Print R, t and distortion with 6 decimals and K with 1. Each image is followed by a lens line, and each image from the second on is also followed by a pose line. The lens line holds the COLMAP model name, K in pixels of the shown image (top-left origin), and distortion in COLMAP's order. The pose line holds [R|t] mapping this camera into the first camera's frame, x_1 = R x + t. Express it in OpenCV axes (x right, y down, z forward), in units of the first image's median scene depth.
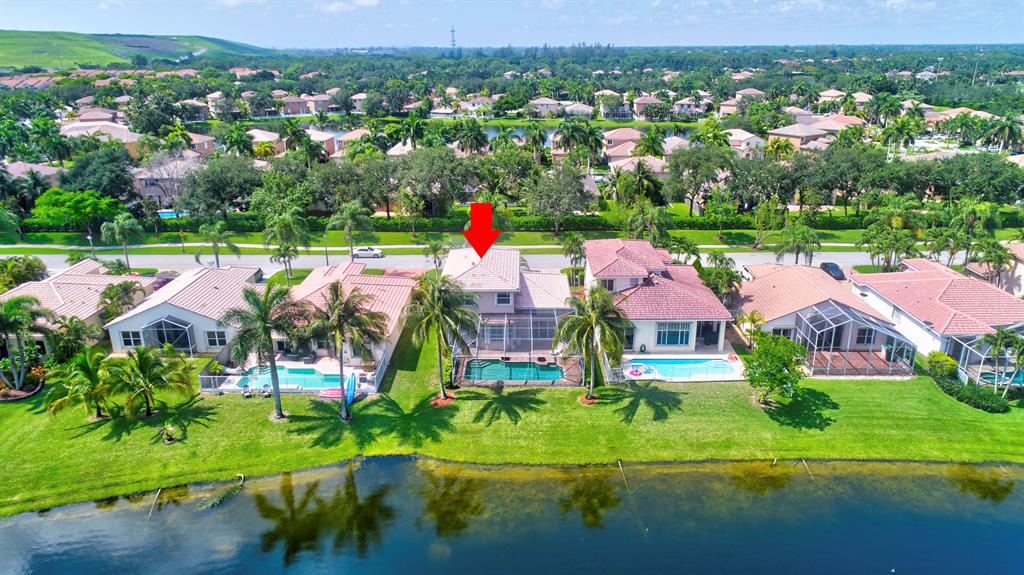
lens RADIAL K [[690.4, 0, 512.0], [0, 690.4, 287.5], [0, 0, 1]] dist [0.000853, 0.002168]
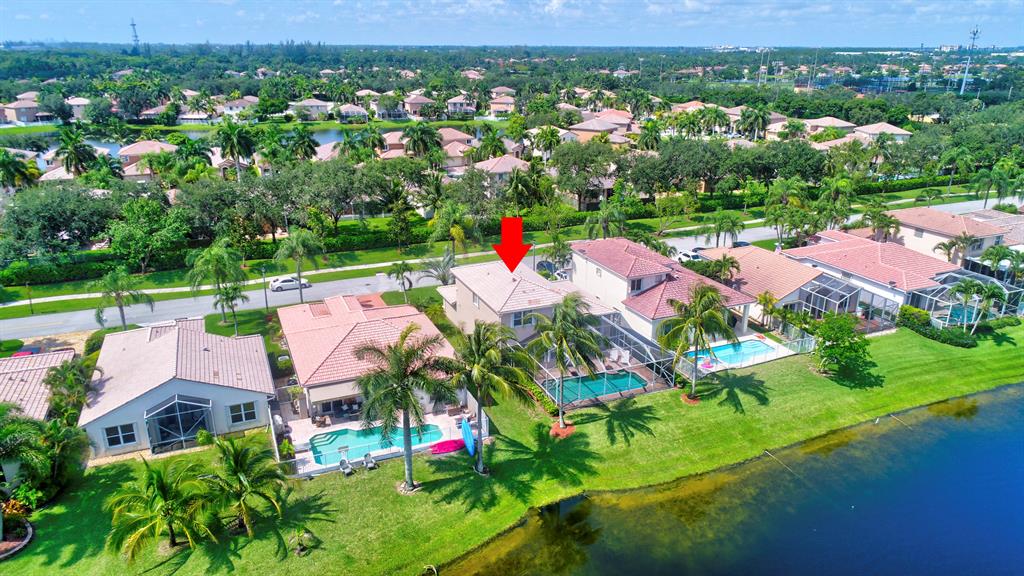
lens RADIAL K [[691.5, 0, 512.0], [0, 691.5, 288.0], [0, 0, 1]] dist [0.003623, -0.004308]
pose [[0.912902, -0.124365, 0.388770, -0.434976], [0.123731, 0.991954, 0.026777, -0.050152], [-0.388973, 0.023658, 0.920945, 0.147352]]
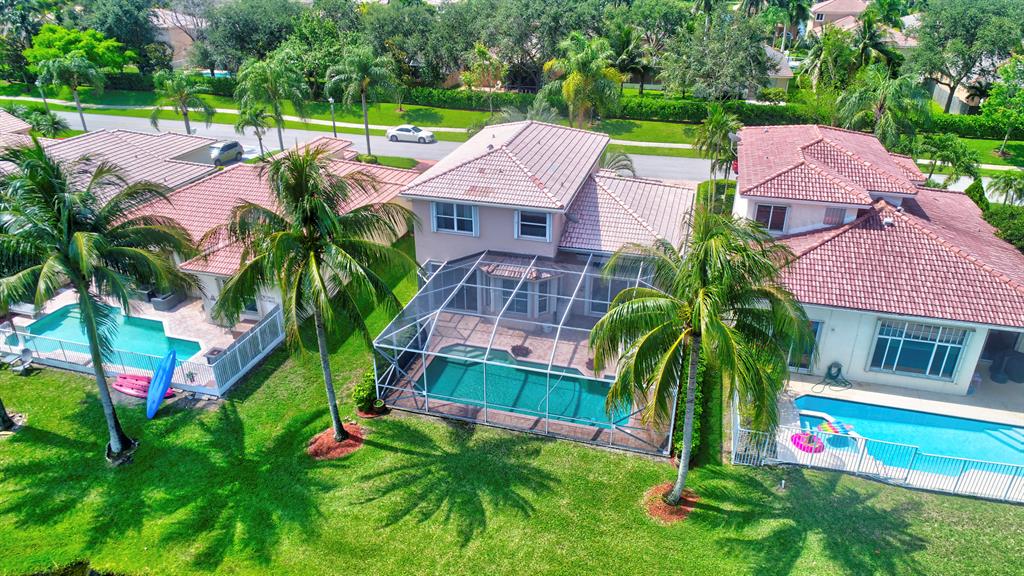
lens RADIAL K [[690.4, 0, 512.0], [0, 690.4, 288.0], [0, 0, 1]] dist [0.000853, 0.002168]
pose [[0.965371, 0.120503, -0.231381, 0.087368], [-0.091053, 0.986786, 0.134026, -0.003214], [0.244474, -0.108317, 0.963587, 0.531973]]
